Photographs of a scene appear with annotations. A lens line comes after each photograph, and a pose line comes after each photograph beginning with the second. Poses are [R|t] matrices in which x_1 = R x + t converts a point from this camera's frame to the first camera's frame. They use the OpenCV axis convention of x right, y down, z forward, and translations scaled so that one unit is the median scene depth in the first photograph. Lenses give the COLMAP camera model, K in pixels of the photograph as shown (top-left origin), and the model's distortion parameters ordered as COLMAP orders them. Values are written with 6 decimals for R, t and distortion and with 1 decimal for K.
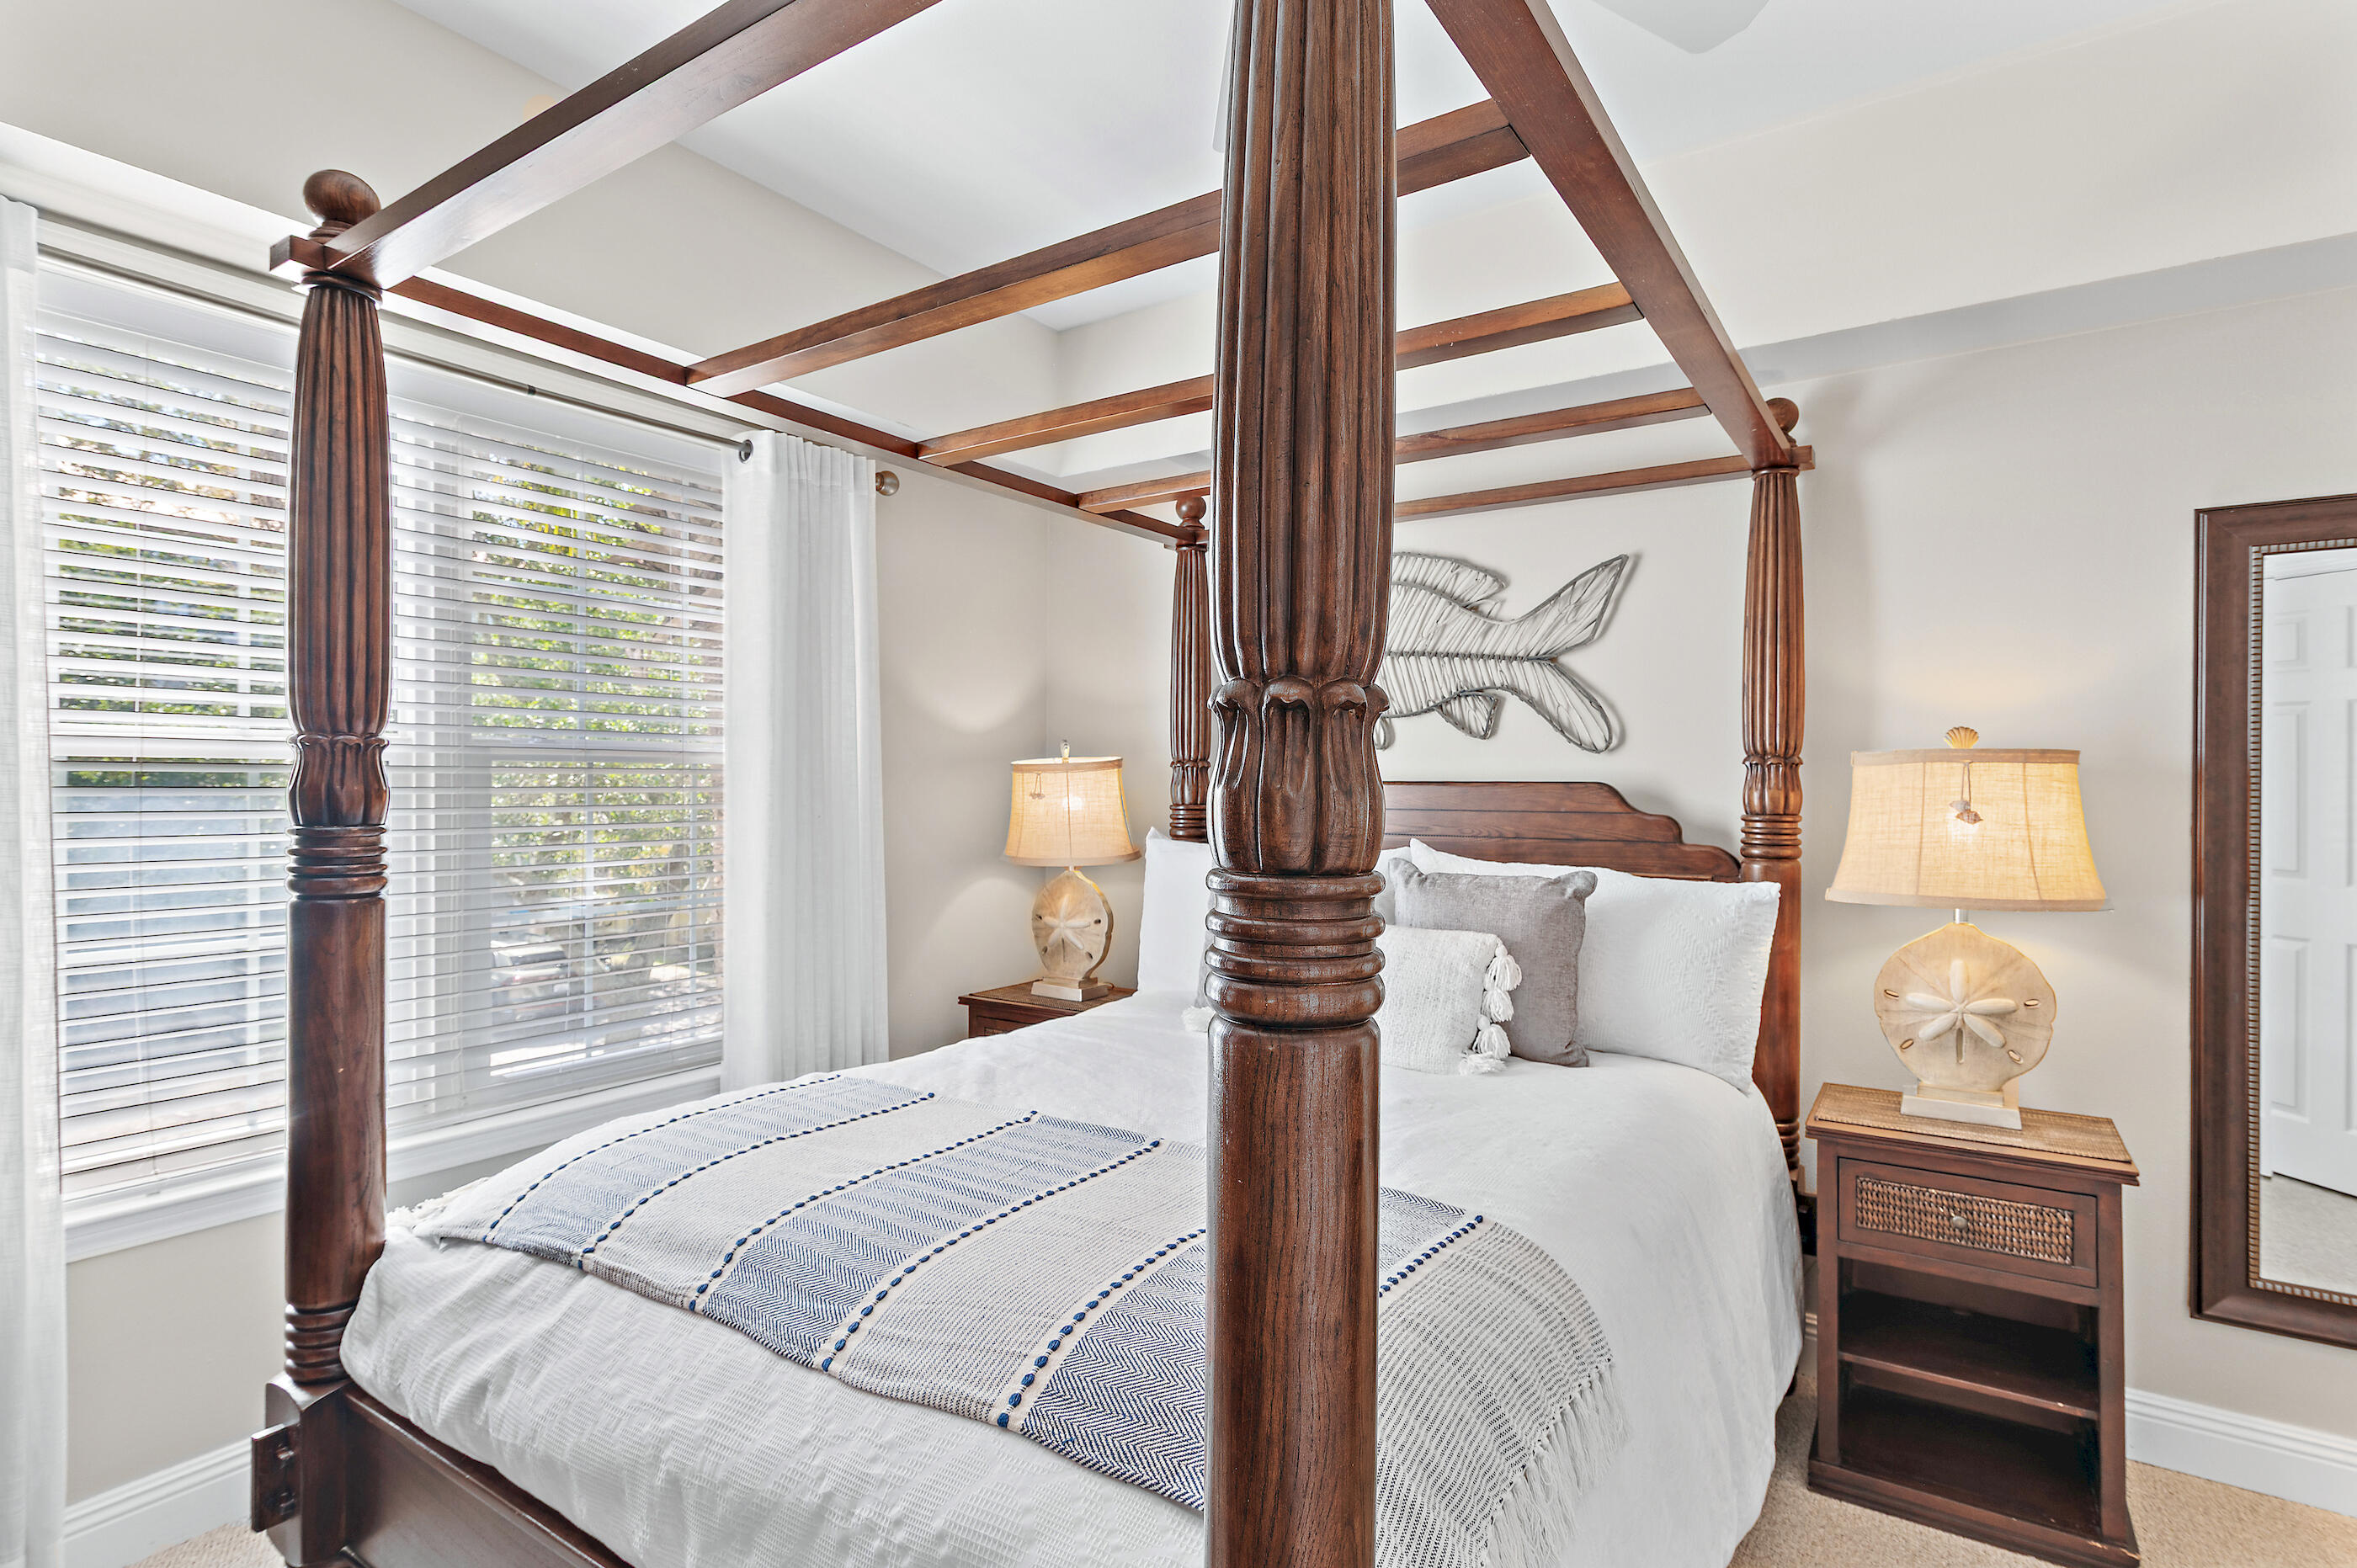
lens RADIAL K [[1150.9, 0, 1176.9], [0, 1150.9, 772.0], [0, 0, 1]] dist [0.002460, -0.000098]
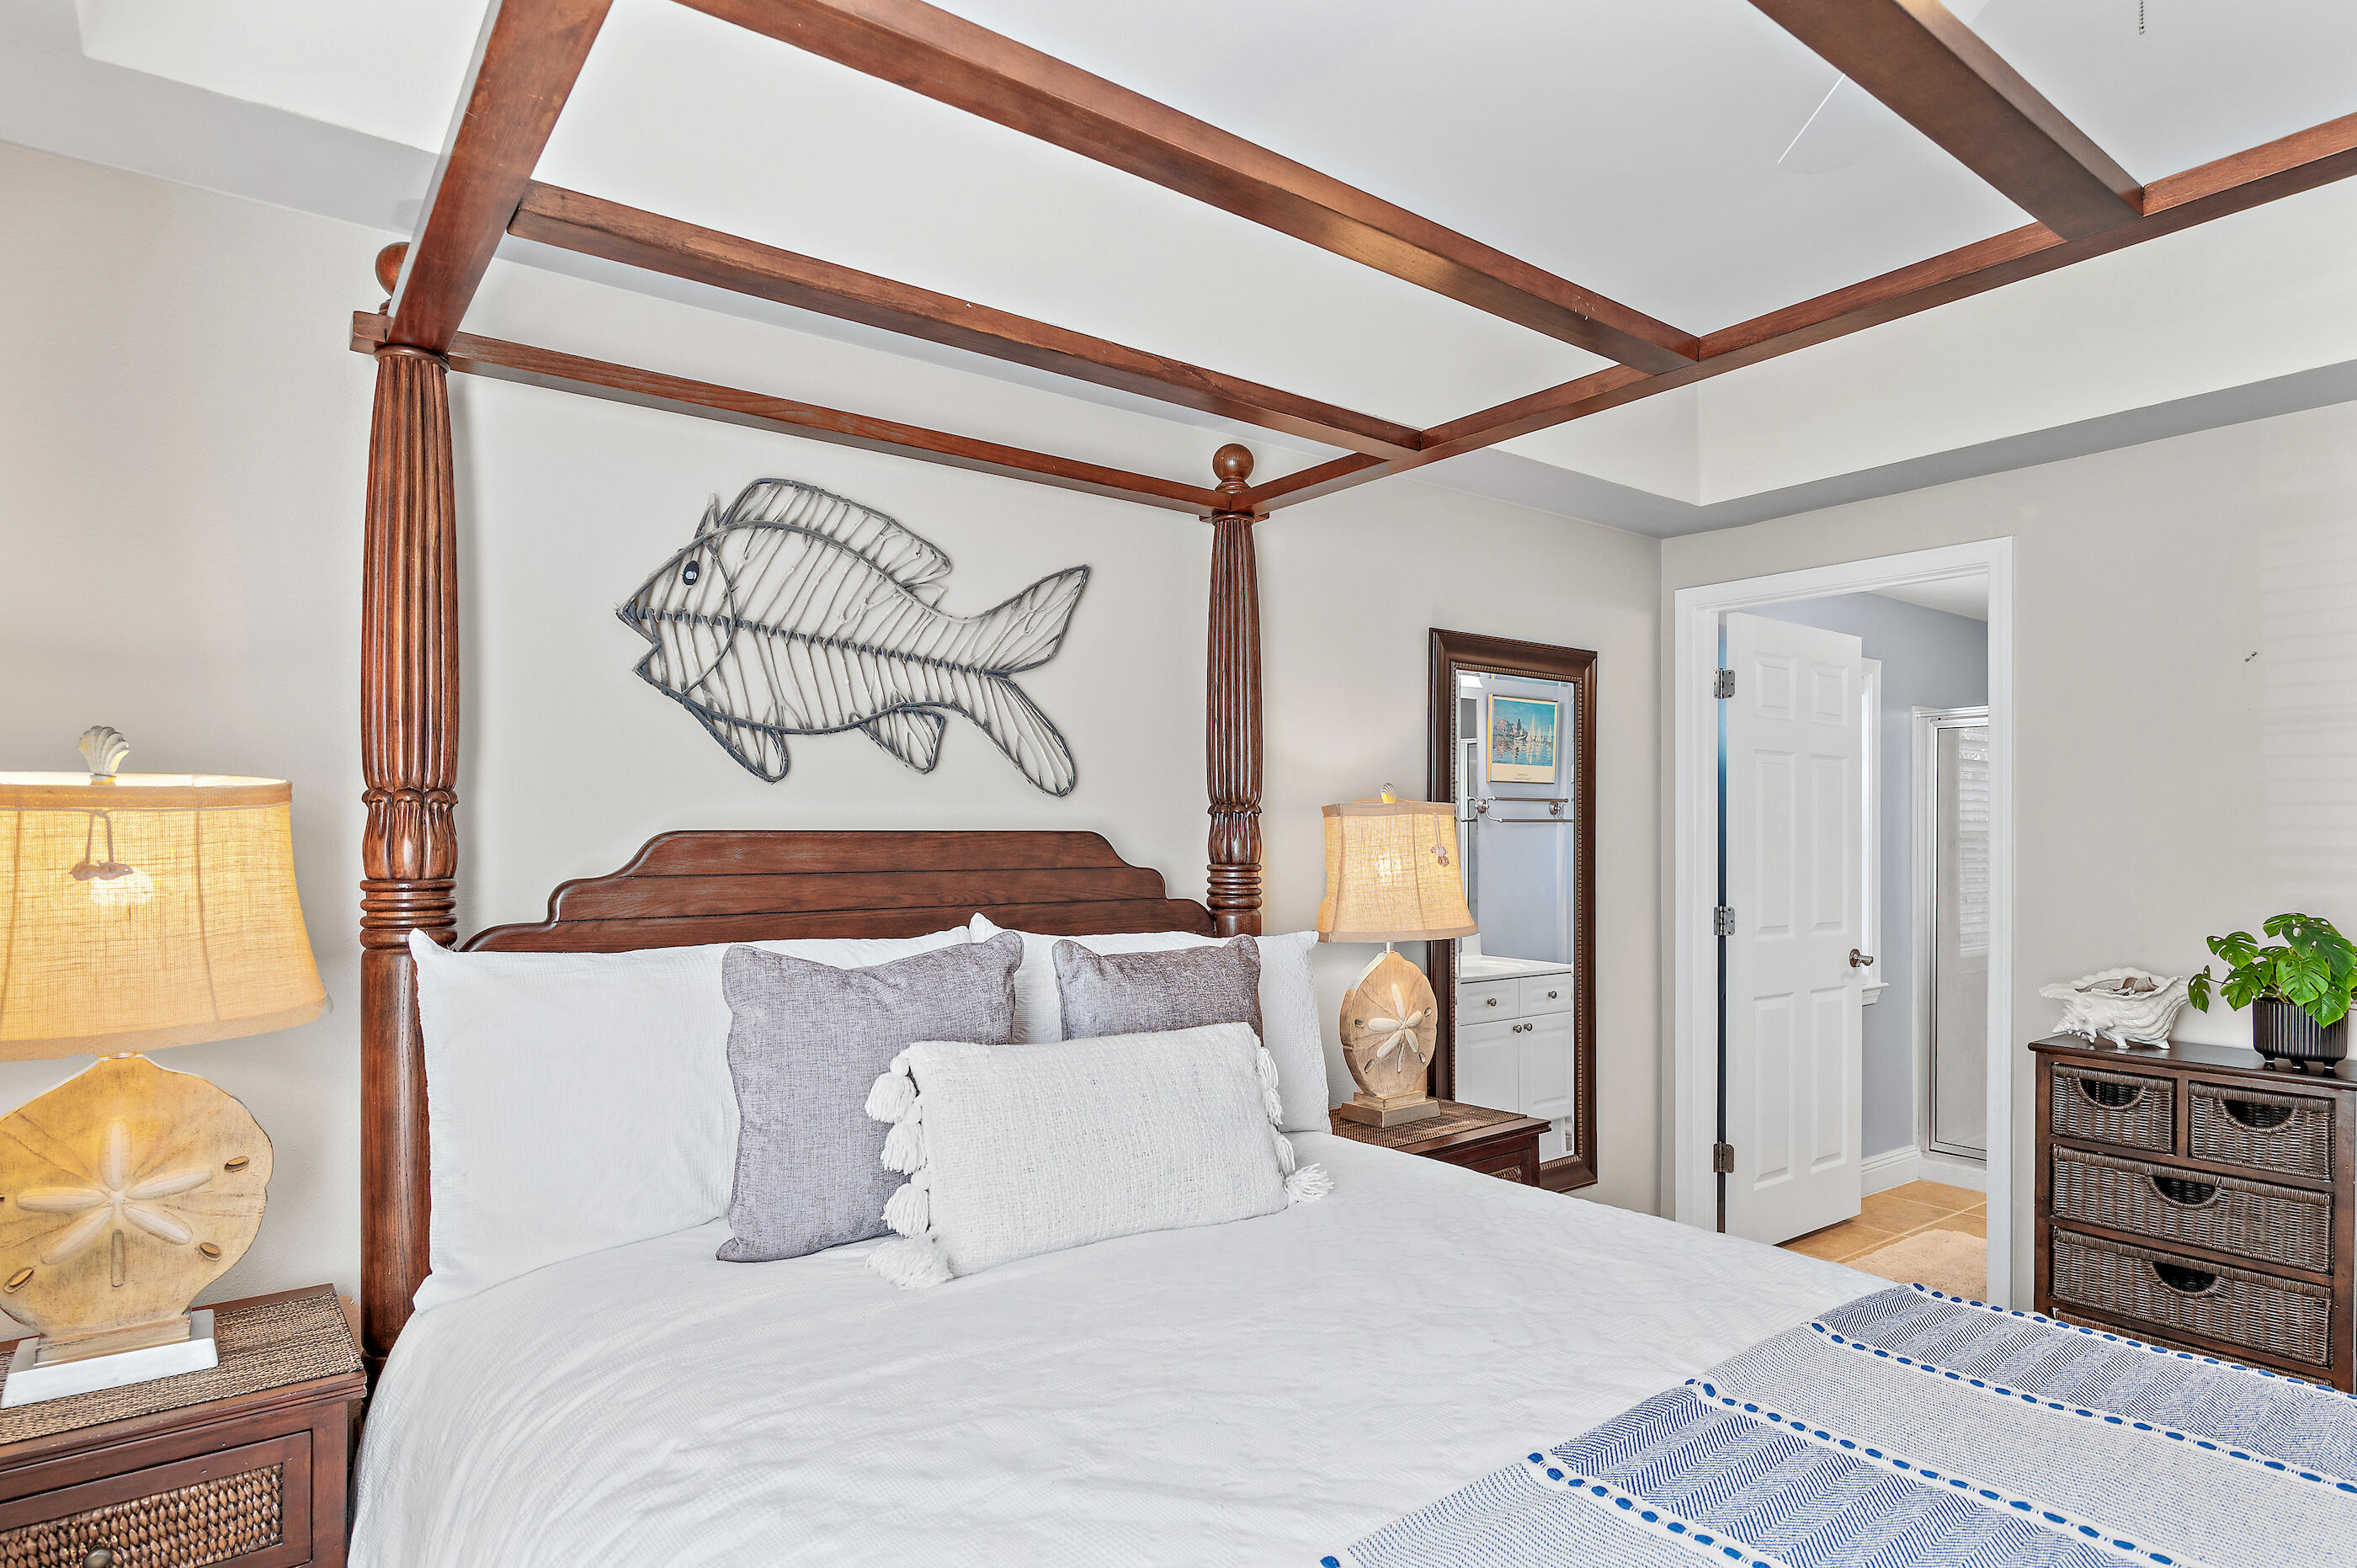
lens RADIAL K [[1271.2, 0, 1210.1], [0, 1271.2, 812.4], [0, 0, 1]] dist [-0.023585, -0.000464]
pose [[0.302715, 0.007078, 0.953055, -0.450804], [-0.013690, 0.999902, -0.003077, -0.003084], [-0.952983, -0.012116, 0.302782, 0.589920]]
